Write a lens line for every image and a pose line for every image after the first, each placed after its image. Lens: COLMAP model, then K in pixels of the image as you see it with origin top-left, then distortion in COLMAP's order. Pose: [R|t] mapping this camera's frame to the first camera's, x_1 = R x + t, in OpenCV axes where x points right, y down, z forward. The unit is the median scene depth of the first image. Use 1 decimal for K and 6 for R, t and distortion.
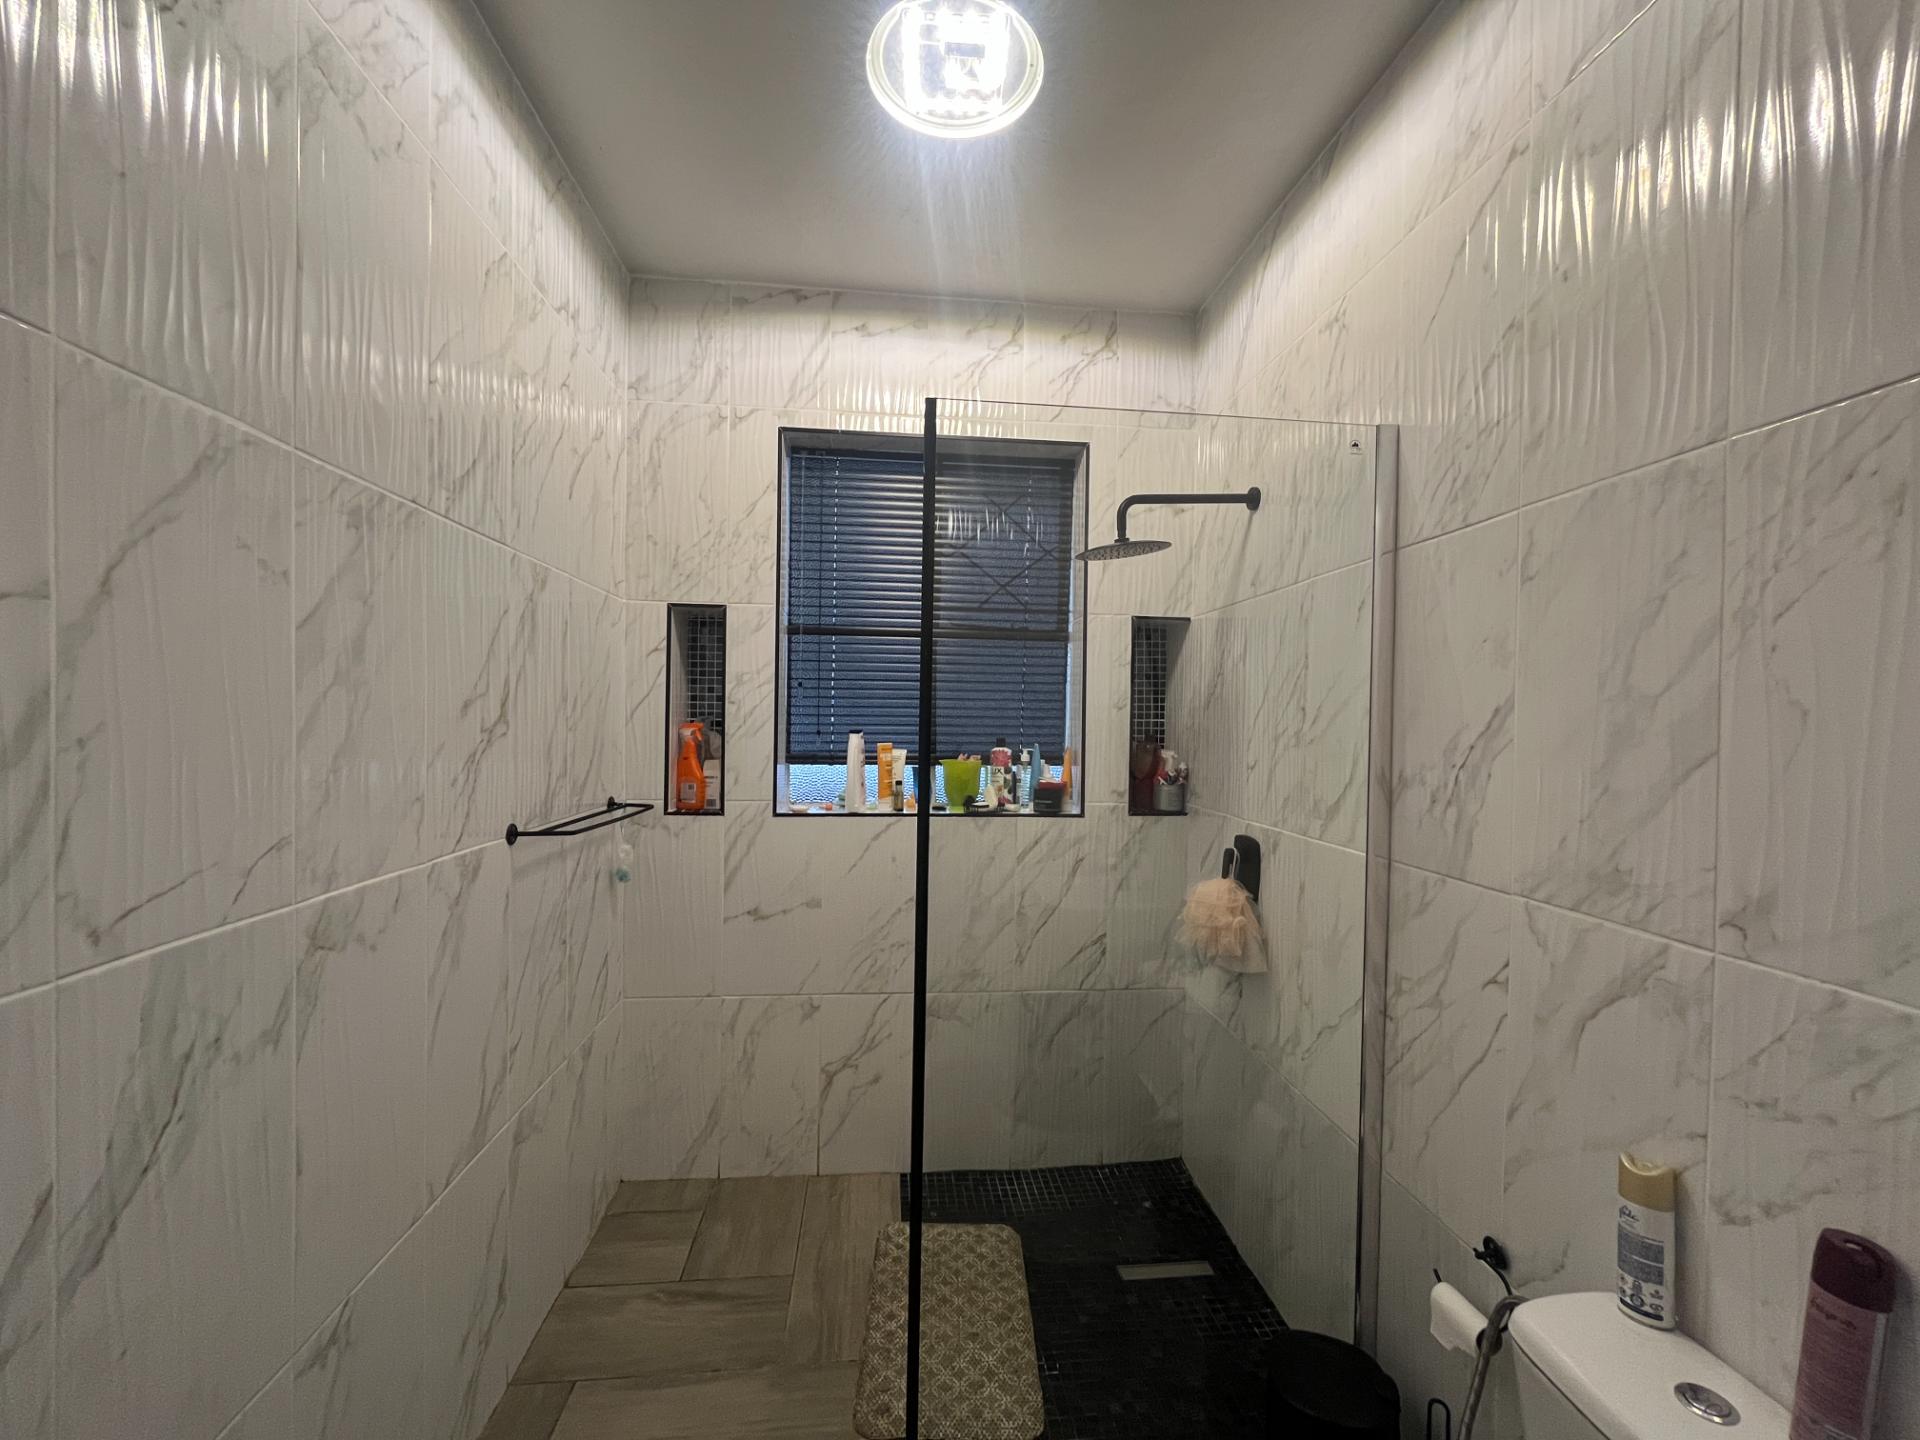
lens RADIAL K [[770.7, 0, 962.4], [0, 770.7, 726.8], [0, 0, 1]] dist [-0.005322, 0.003443]
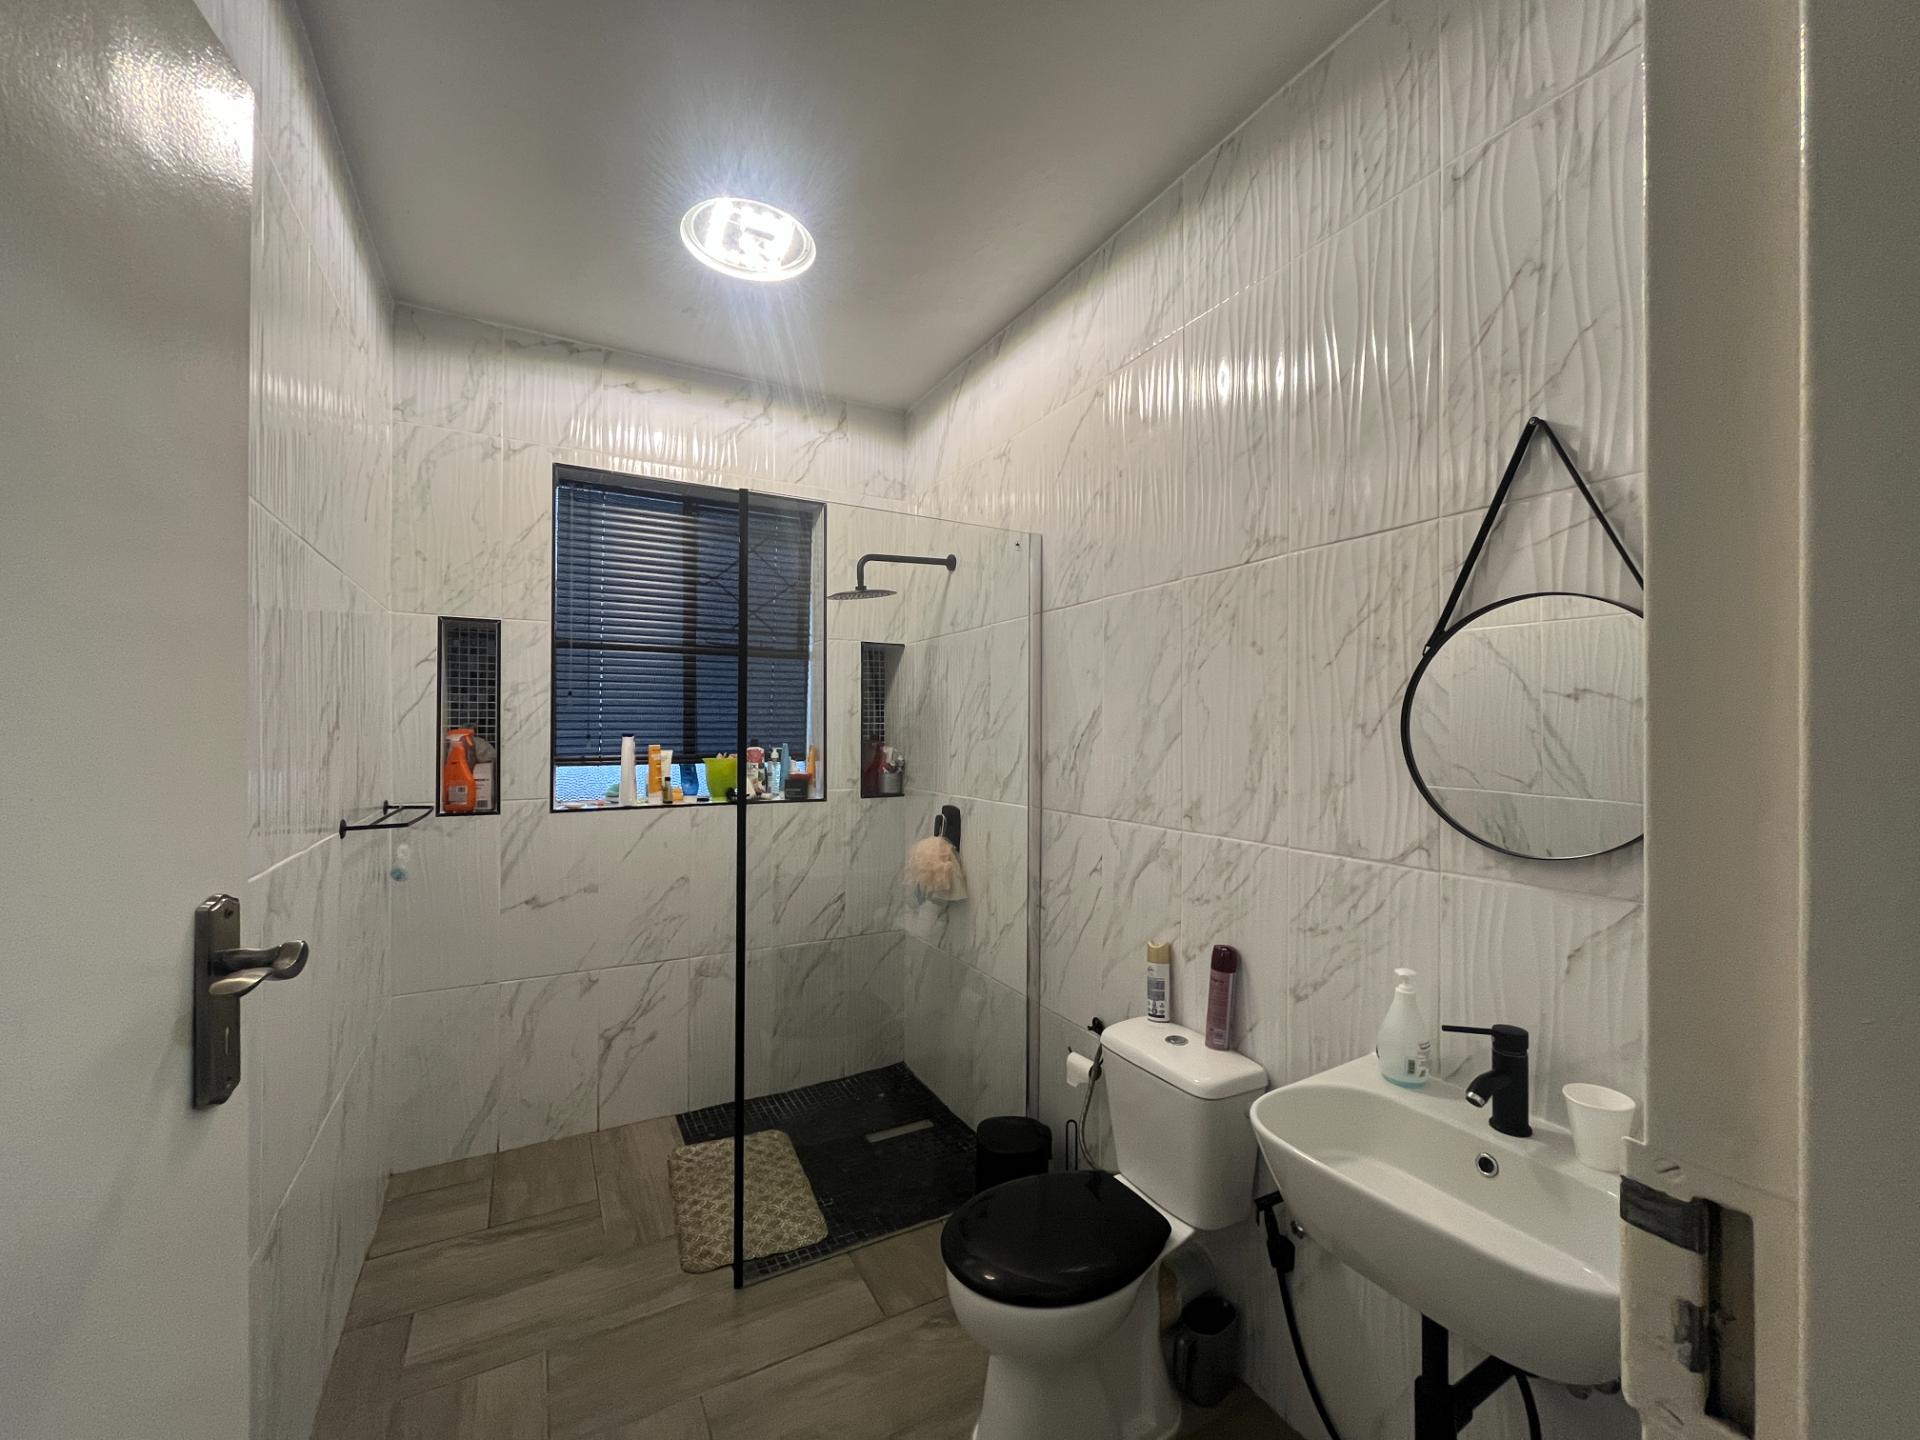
lens RADIAL K [[770.7, 0, 959.3], [0, 770.7, 724.8], [0, 0, 1]] dist [-0.005322, 0.003443]
pose [[0.920426, -0.009608, 0.390799, -0.160775], [0.014766, 0.999839, -0.010197, 0.011317], [-0.390638, 0.015156, 0.920420, -0.292566]]
